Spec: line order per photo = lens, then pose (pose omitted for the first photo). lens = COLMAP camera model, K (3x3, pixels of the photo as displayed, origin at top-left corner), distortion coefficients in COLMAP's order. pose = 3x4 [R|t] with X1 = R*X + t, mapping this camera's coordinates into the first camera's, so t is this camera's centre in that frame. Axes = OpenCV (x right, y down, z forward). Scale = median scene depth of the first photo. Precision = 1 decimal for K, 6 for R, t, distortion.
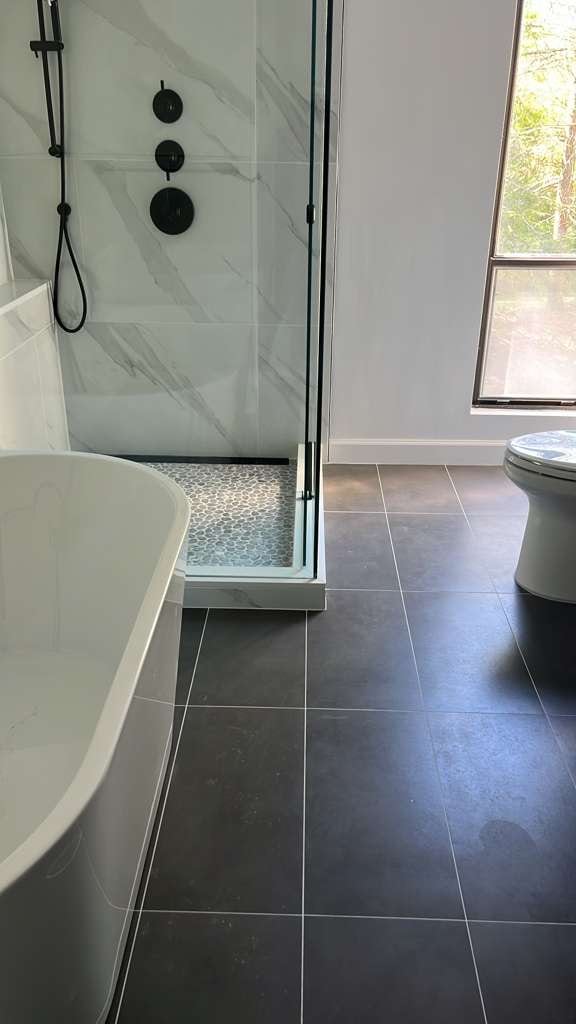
lens RADIAL K [[810.7, 0, 292.1], [0, 810.7, 514.1], [0, 0, 1]] dist [0.021753, -0.005210]
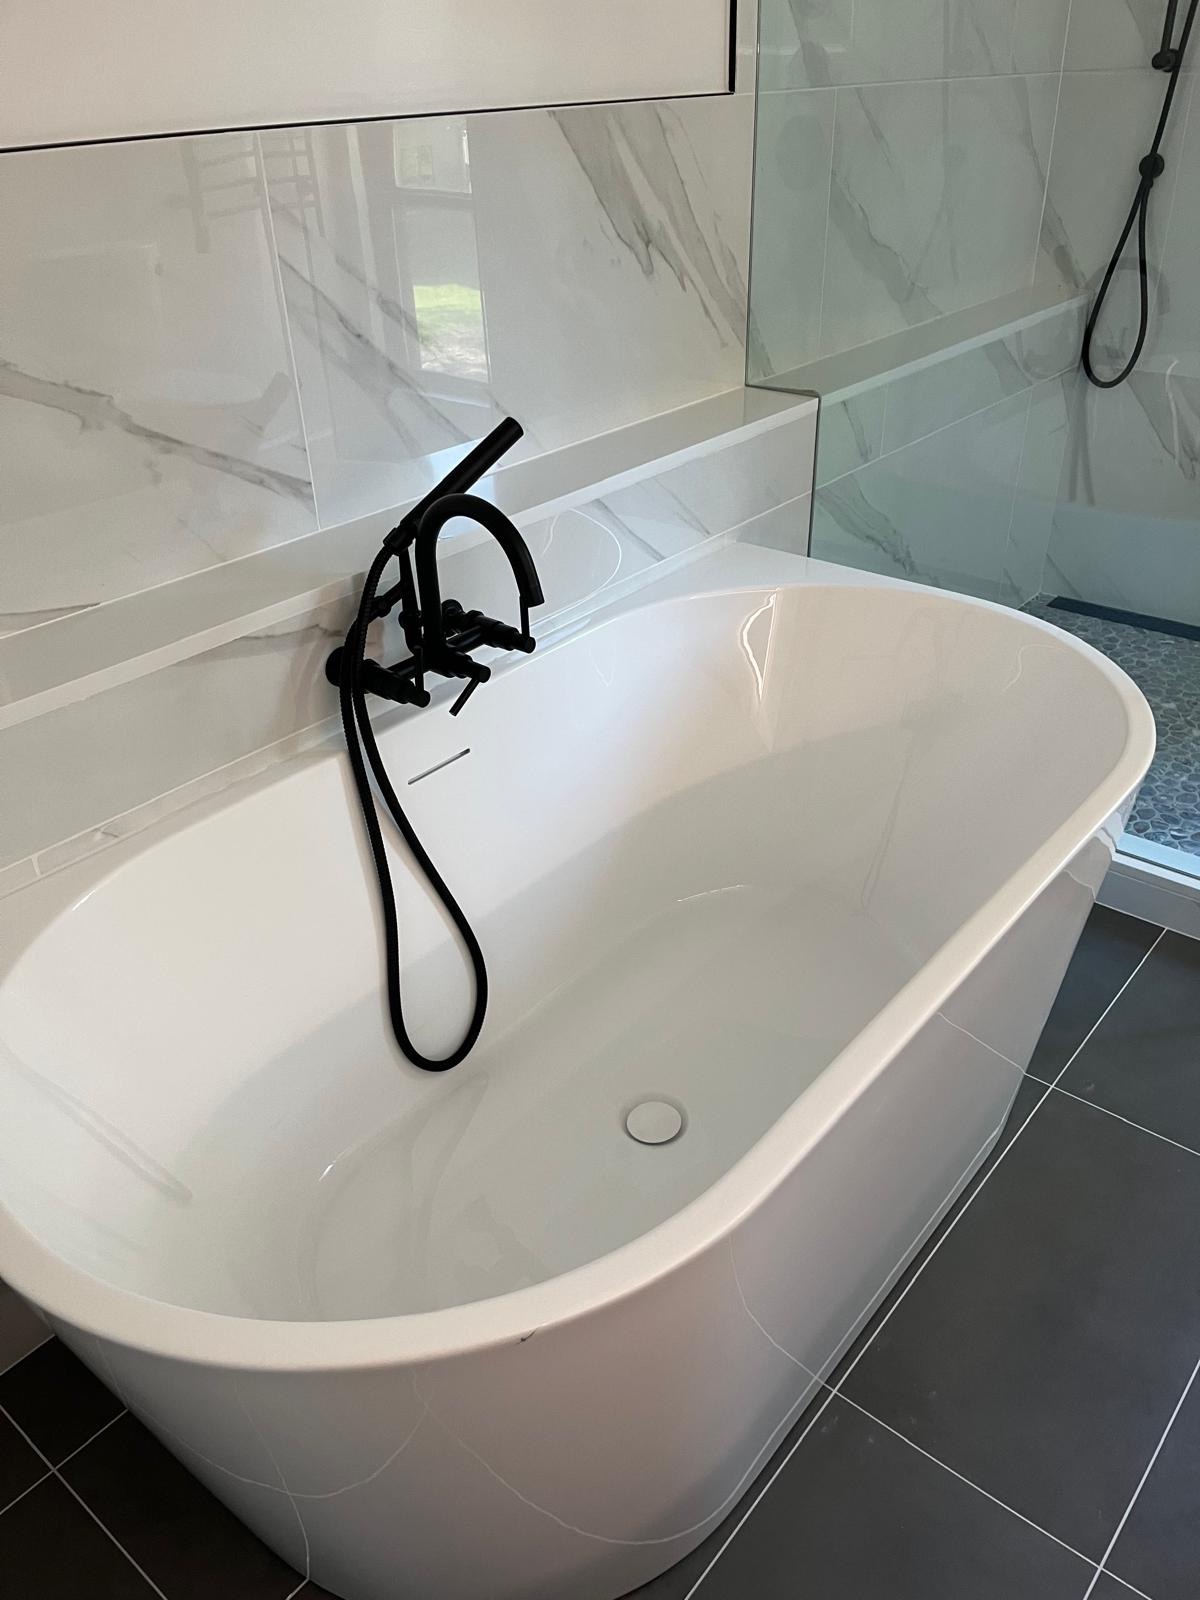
lens RADIAL K [[1225.1, 0, 592.1], [0, 1225.1, 795.2], [0, 0, 1]] dist [0.090376, -0.126617]
pose [[0.777733, 0.272707, -0.566359, 0.048319], [-0.222947, 0.962088, 0.157100, -0.008176], [0.587730, 0.004086, 0.809047, 0.160921]]
